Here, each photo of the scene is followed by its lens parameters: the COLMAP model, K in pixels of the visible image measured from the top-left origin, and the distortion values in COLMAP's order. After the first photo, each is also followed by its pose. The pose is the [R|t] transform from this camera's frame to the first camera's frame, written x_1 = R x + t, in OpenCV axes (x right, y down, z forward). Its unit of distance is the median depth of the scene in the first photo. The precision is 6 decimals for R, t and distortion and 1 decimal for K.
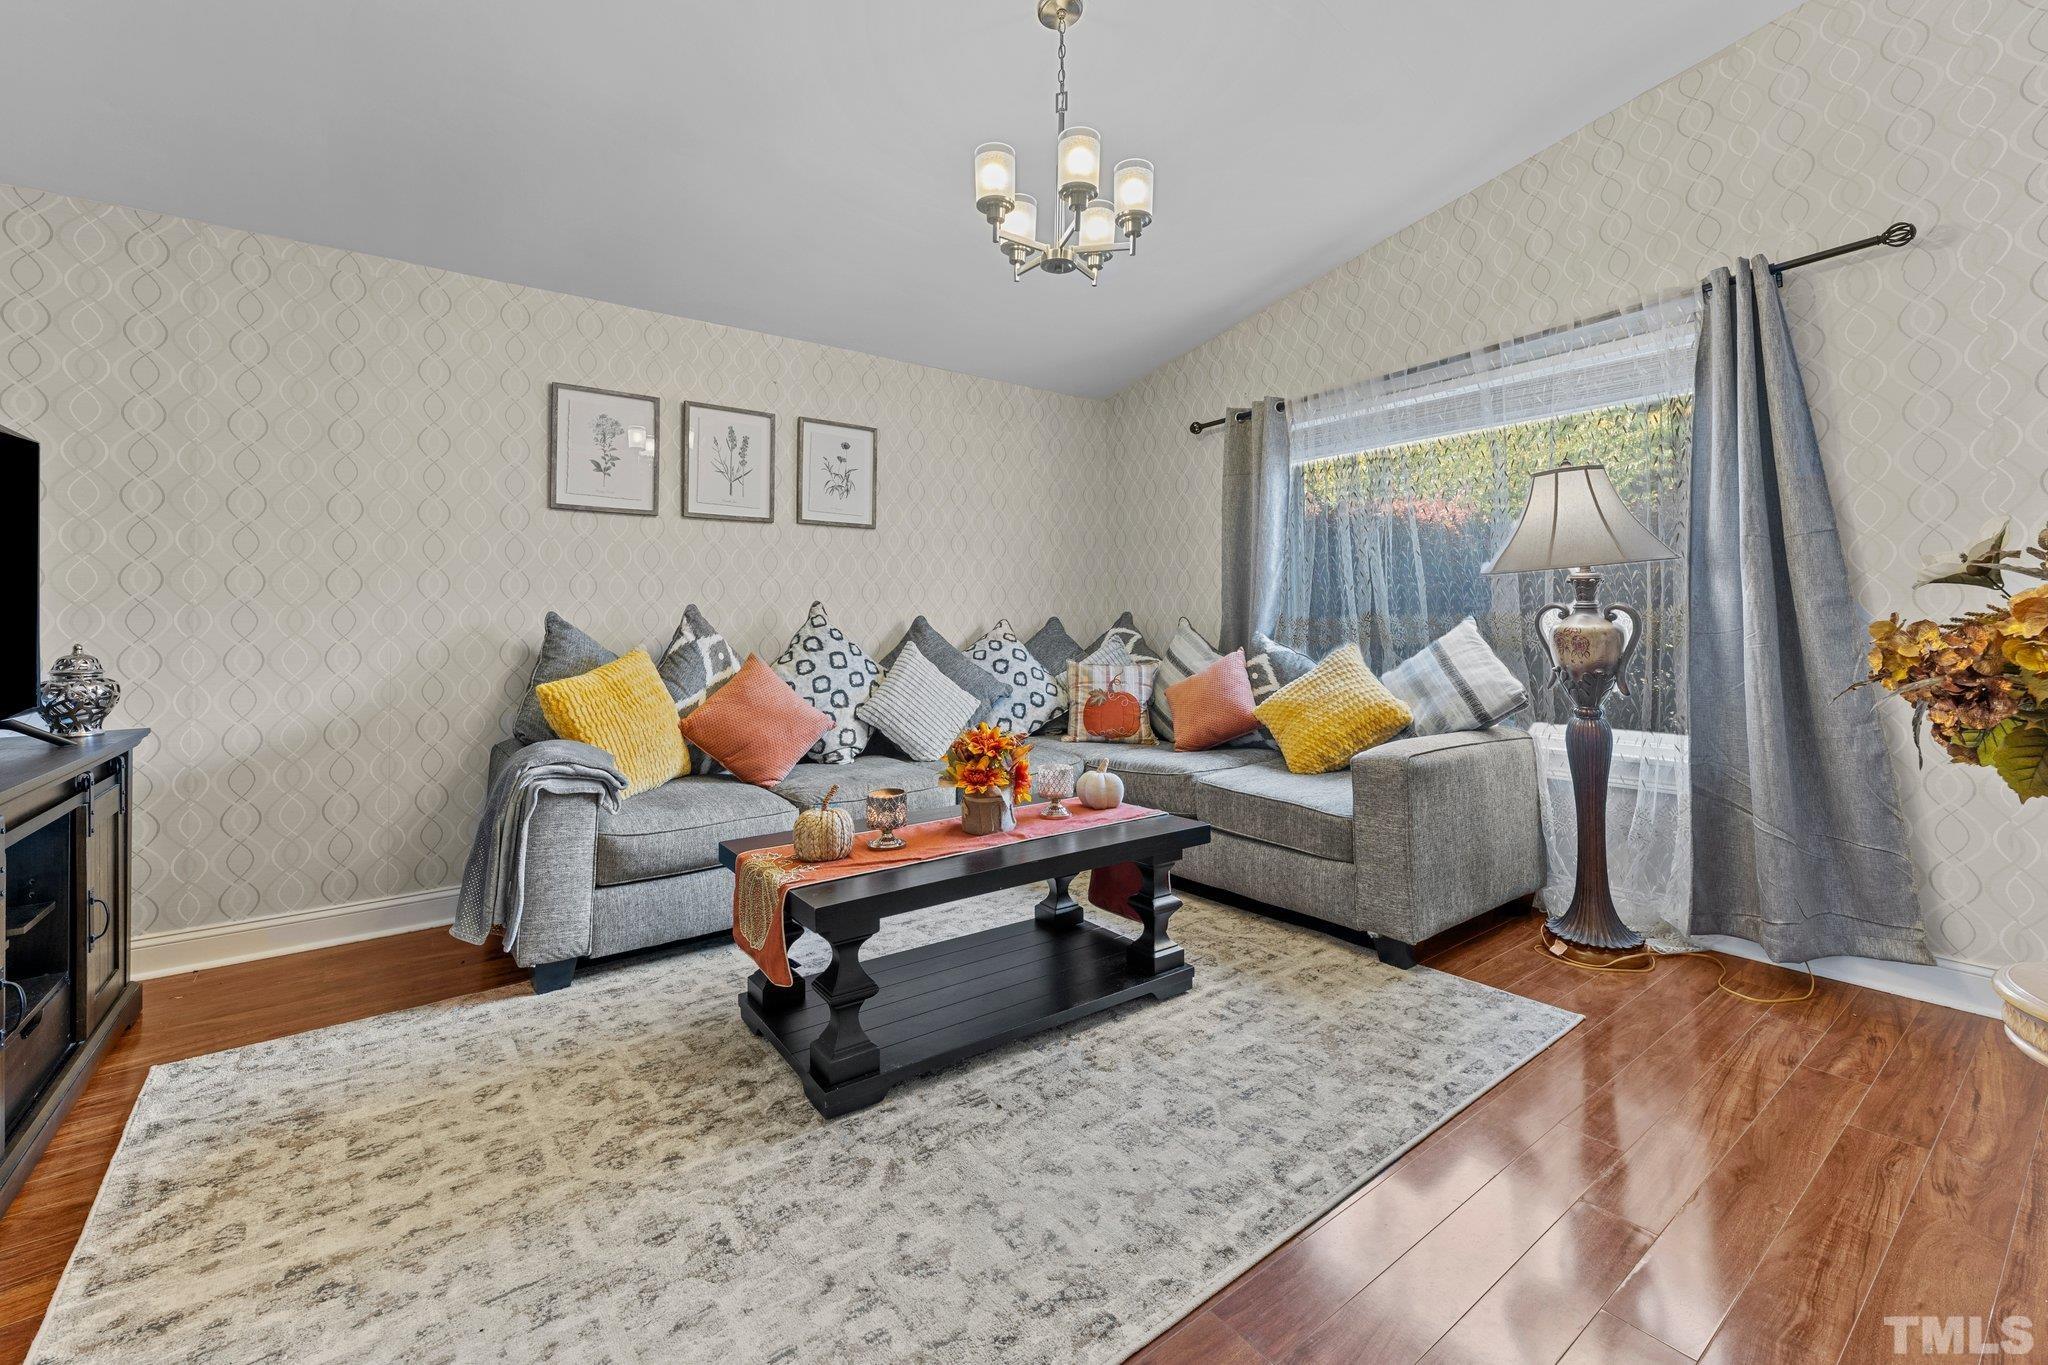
lens RADIAL K [[836.3, 0, 1009.6], [0, 836.3, 604.1], [0, 0, 1]] dist [0.001706, -0.001896]
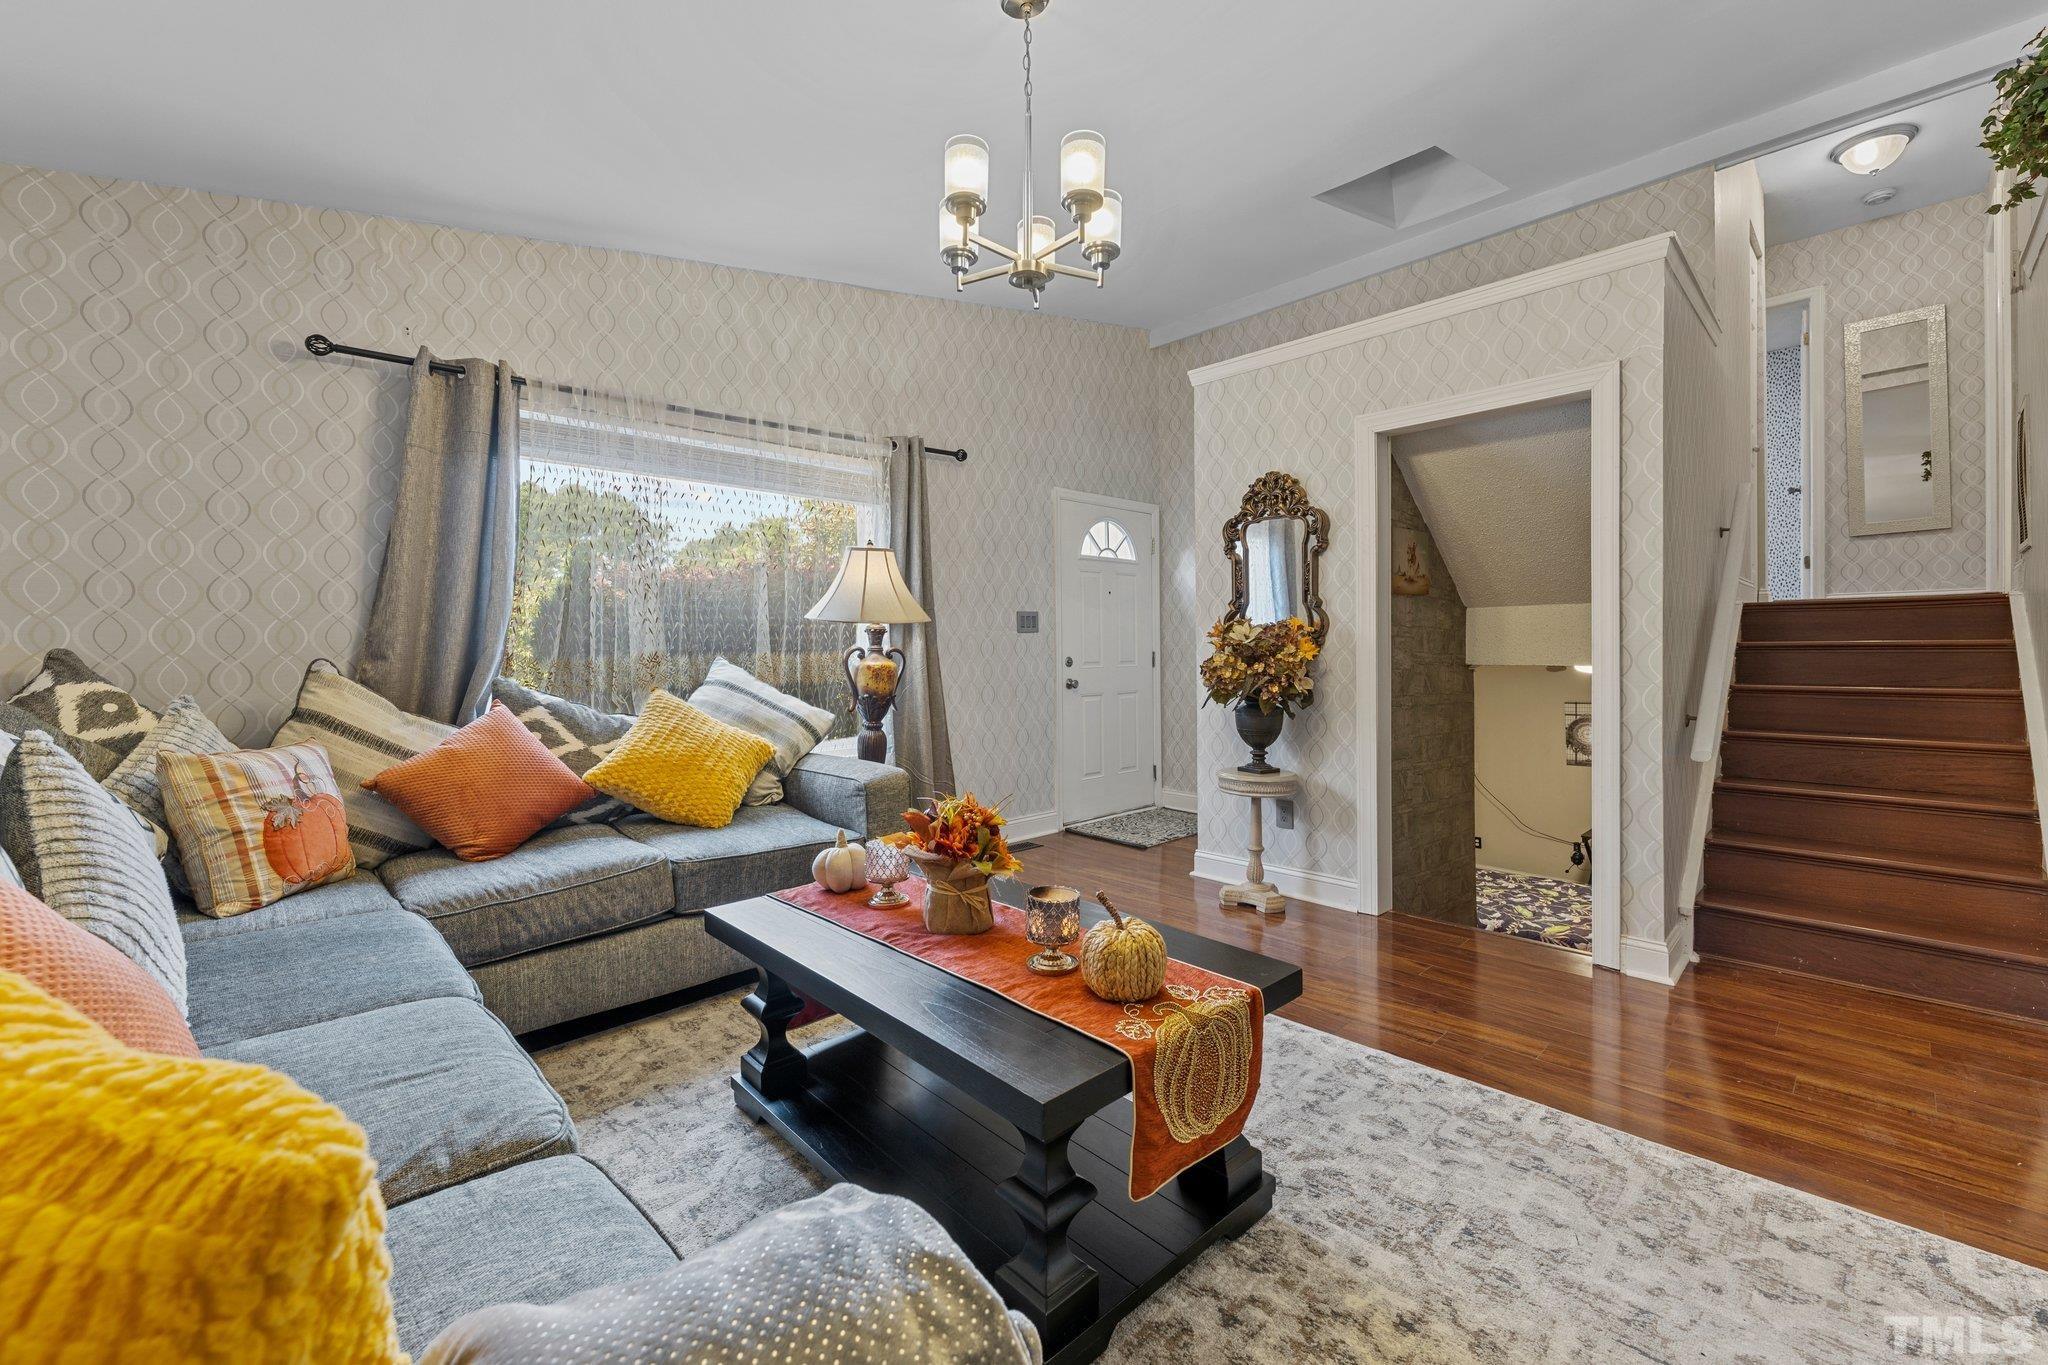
lens RADIAL K [[836.3, 0, 1026.0], [0, 836.3, 668.2], [0, 0, 1]] dist [0.001706, -0.001896]
pose [[-0.122583, -0.014030, 0.992359, -1.027730], [-0.013622, 0.999830, 0.012453, 0.018782], [-0.992365, -0.011991, -0.122753, 1.313489]]
